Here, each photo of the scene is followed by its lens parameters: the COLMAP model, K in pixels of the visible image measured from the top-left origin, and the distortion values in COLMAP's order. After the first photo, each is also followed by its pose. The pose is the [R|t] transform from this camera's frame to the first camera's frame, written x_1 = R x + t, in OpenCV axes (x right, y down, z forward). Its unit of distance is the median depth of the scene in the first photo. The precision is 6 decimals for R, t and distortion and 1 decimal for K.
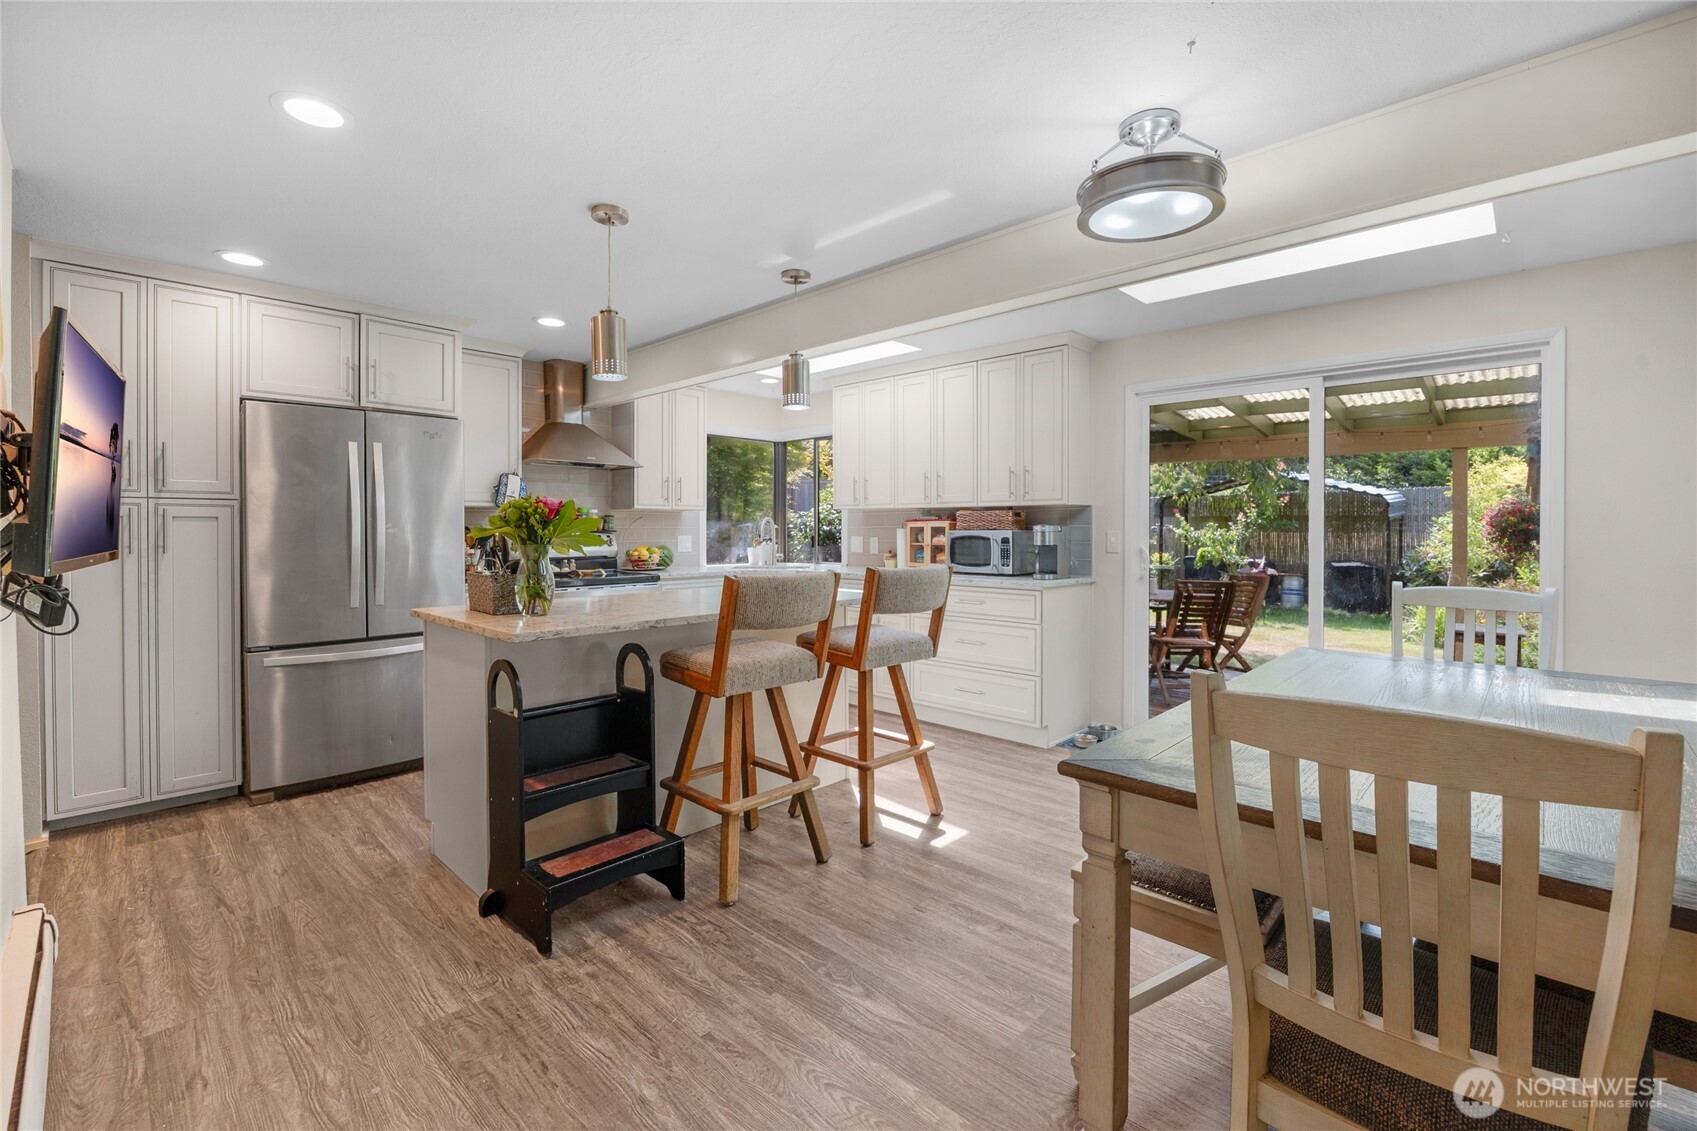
lens RADIAL K [[723.9, 0, 849.3], [0, 723.9, 544.2], [0, 0, 1]] dist [-0.000278, -0.000079]
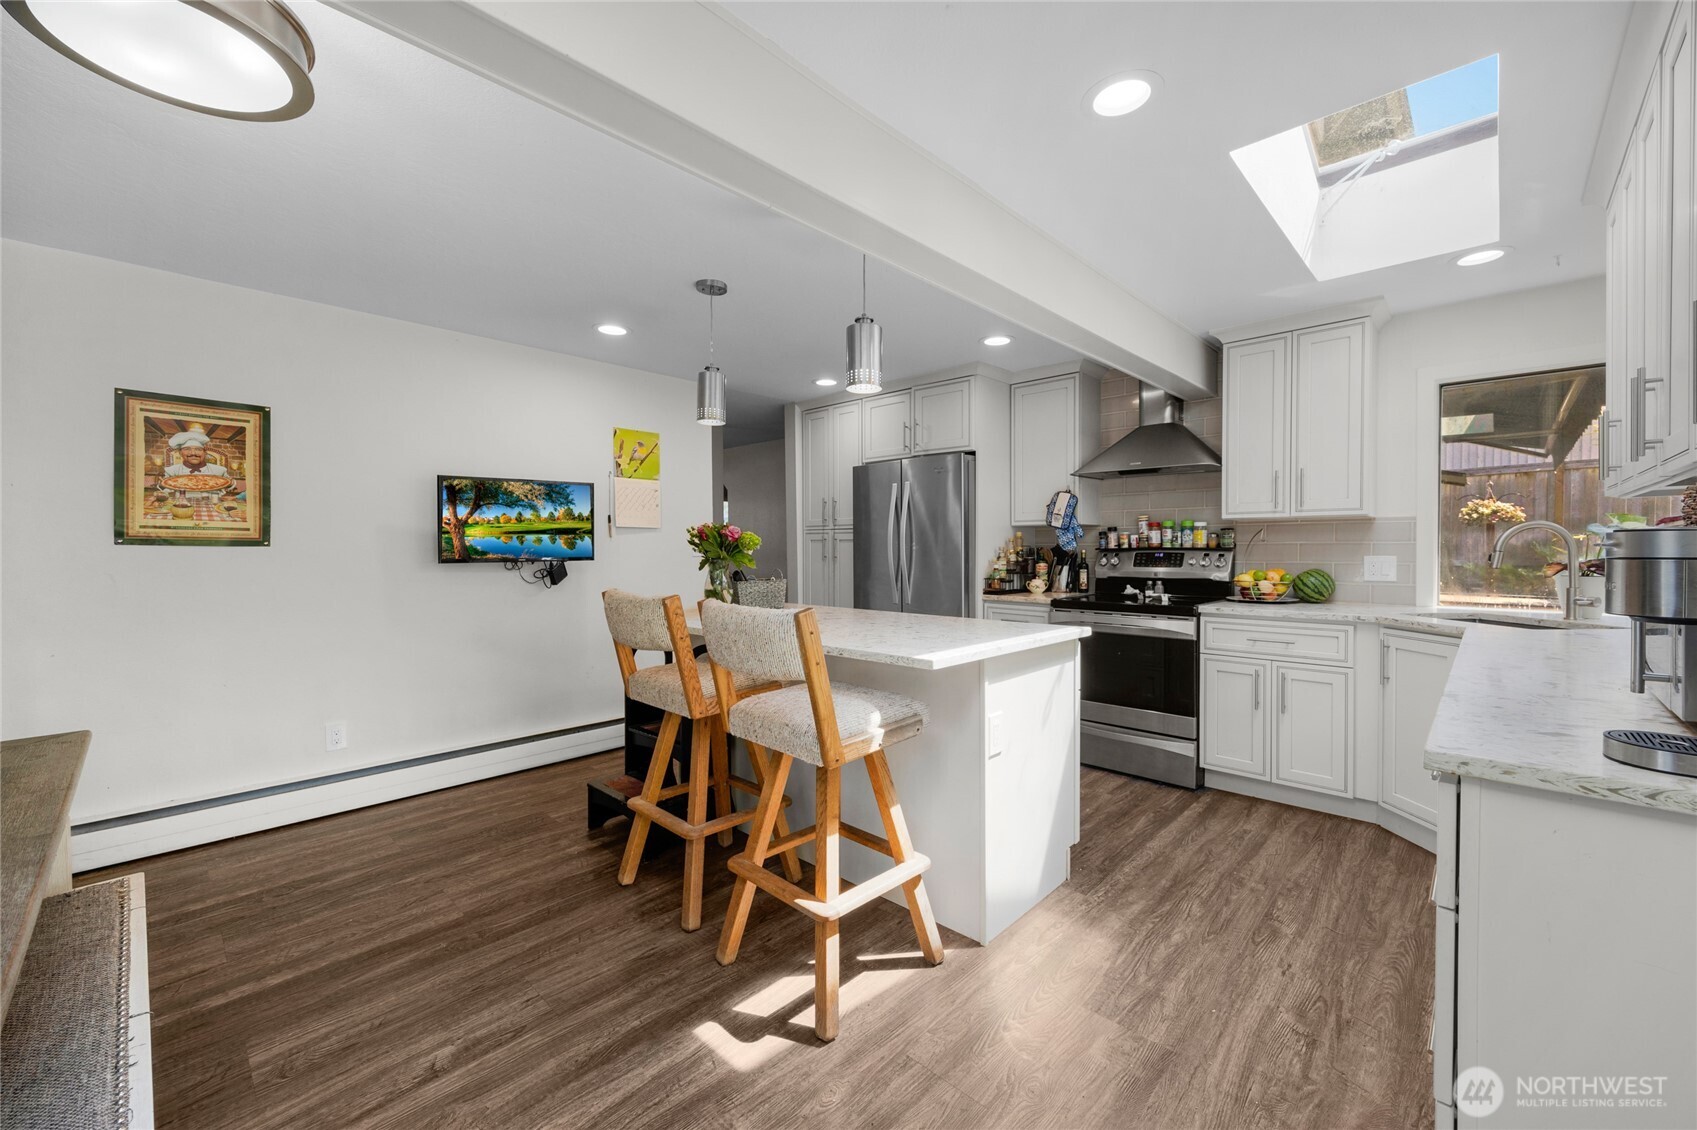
lens RADIAL K [[665.0, 0, 897.0], [0, 665.0, 551.2], [0, 0, 1]] dist [0.000456, 0.000009]
pose [[0.025399, 0.002398, -0.999675, 0.726763], [-0.008657, 0.999960, 0.002179, -0.024413], [0.999640, 0.008599, 0.025419, 1.147916]]
